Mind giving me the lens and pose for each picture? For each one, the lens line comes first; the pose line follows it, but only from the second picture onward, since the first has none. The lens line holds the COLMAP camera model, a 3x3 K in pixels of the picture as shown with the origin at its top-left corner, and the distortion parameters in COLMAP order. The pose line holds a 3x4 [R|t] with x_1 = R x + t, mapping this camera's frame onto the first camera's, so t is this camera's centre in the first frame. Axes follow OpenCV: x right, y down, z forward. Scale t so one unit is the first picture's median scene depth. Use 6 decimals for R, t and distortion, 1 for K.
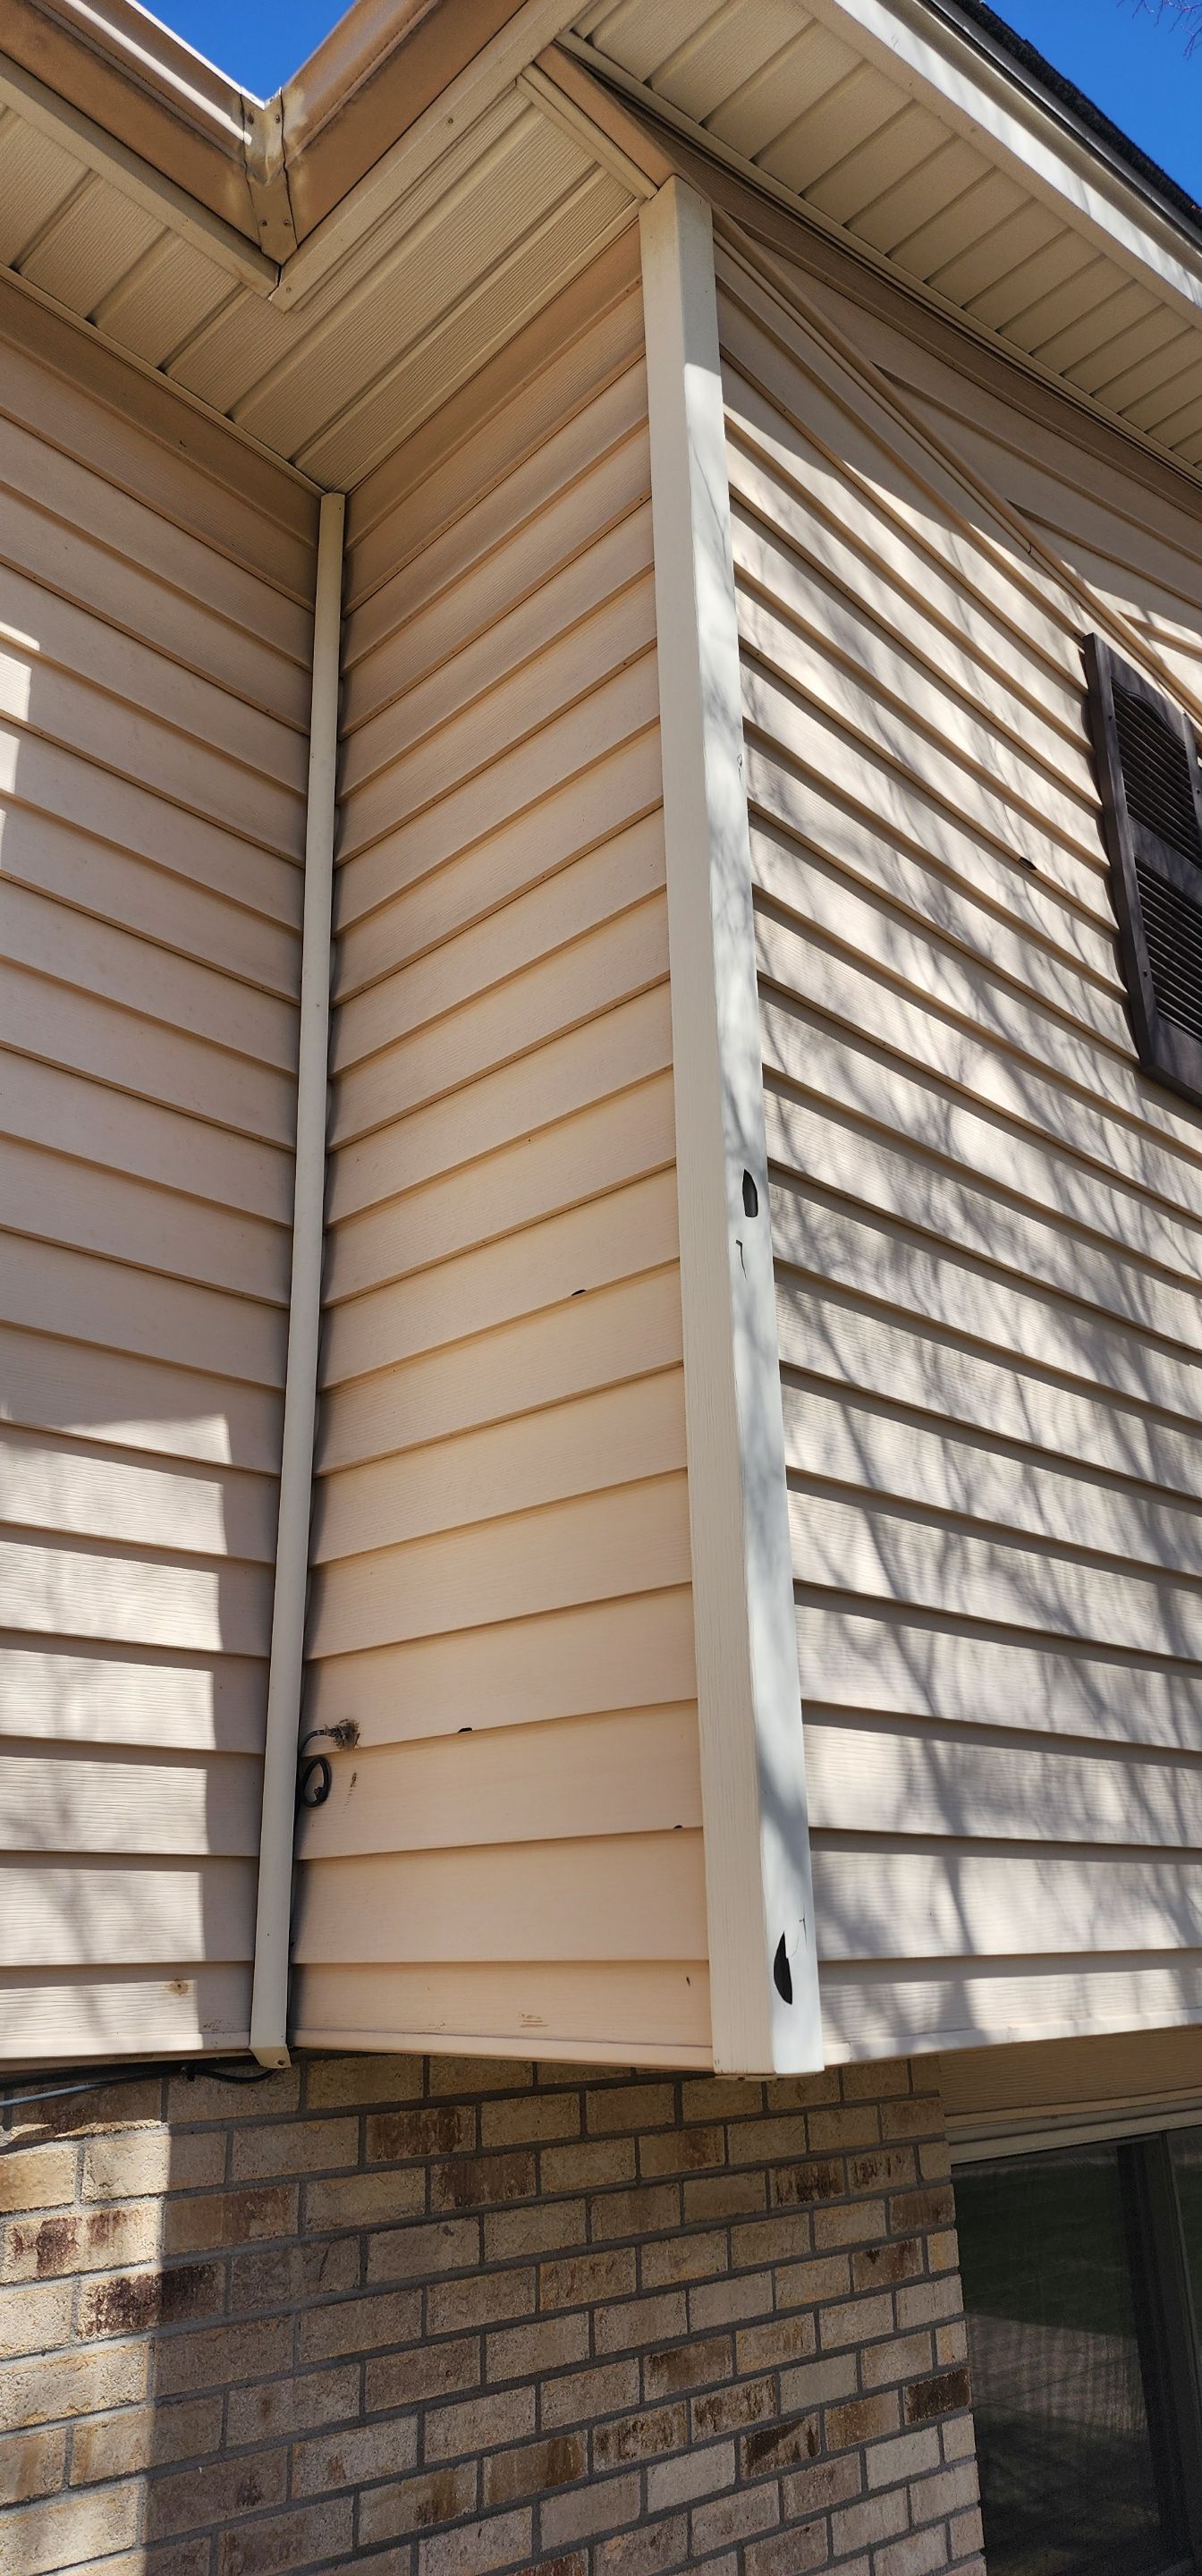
lens RADIAL K [[1663.4, 0, 601.0], [0, 1663.4, 1288.0], [0, 0, 1]] dist [0.005431, 0.002210]
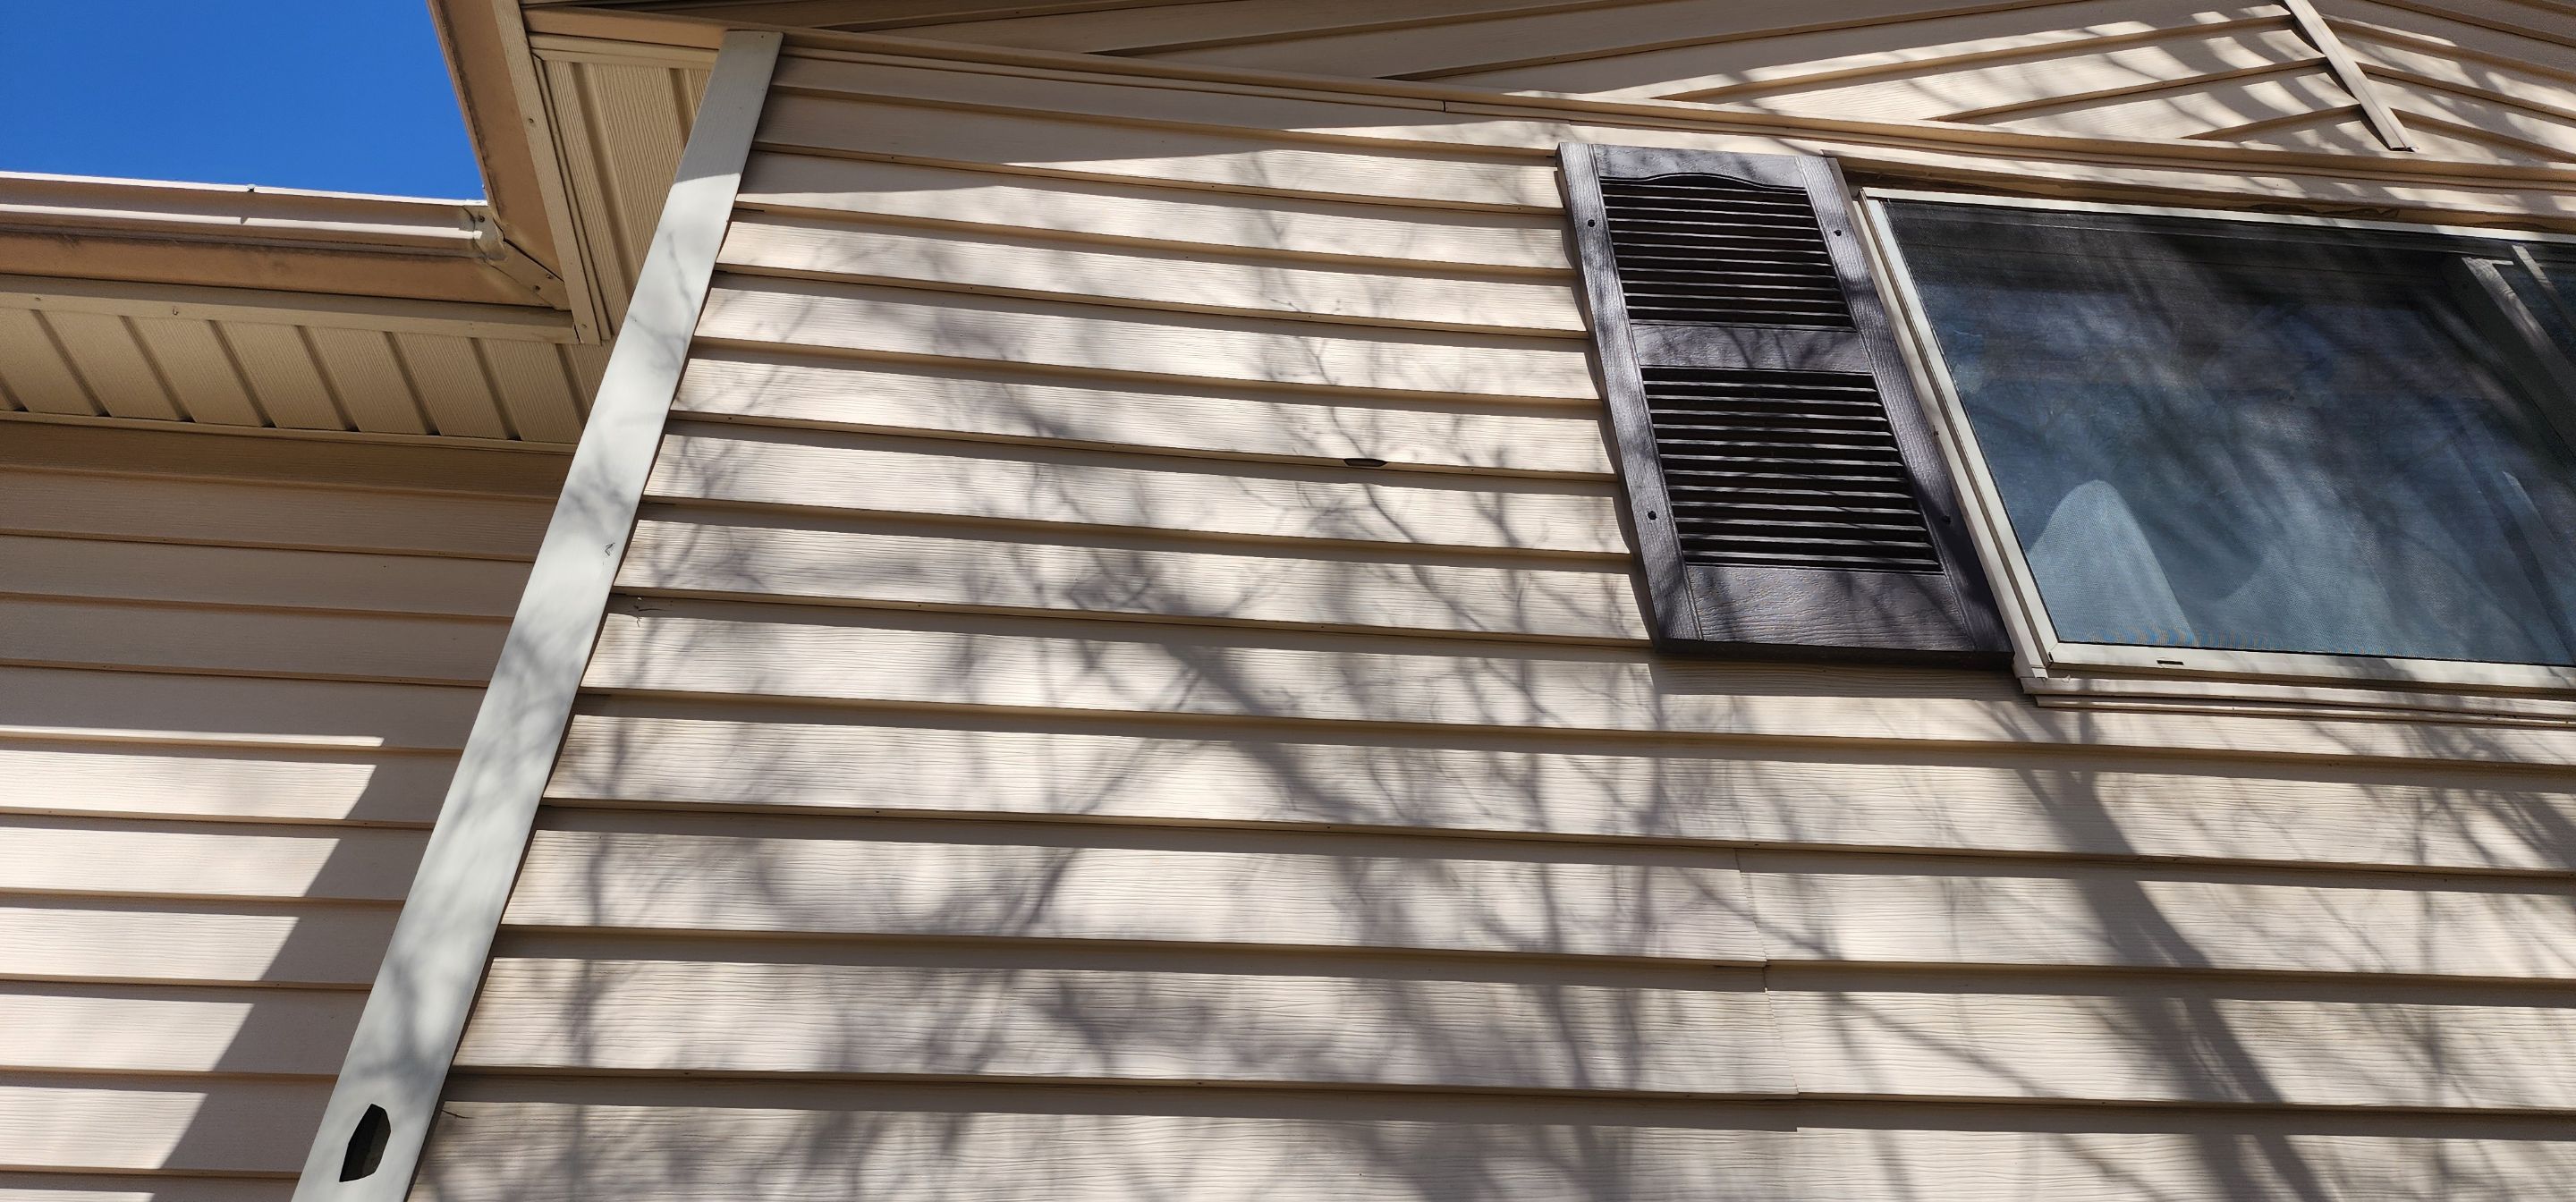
lens RADIAL K [[1675.7, 0, 1288.0], [0, 1675.7, 601.0], [0, 0, 1]] dist [0.056833, -0.000871]
pose [[0.779472, -0.422008, -0.462960, 0.590791], [0.229614, 0.880073, -0.415630, 0.090964], [0.582838, 0.217670, 0.782892, 0.489859]]
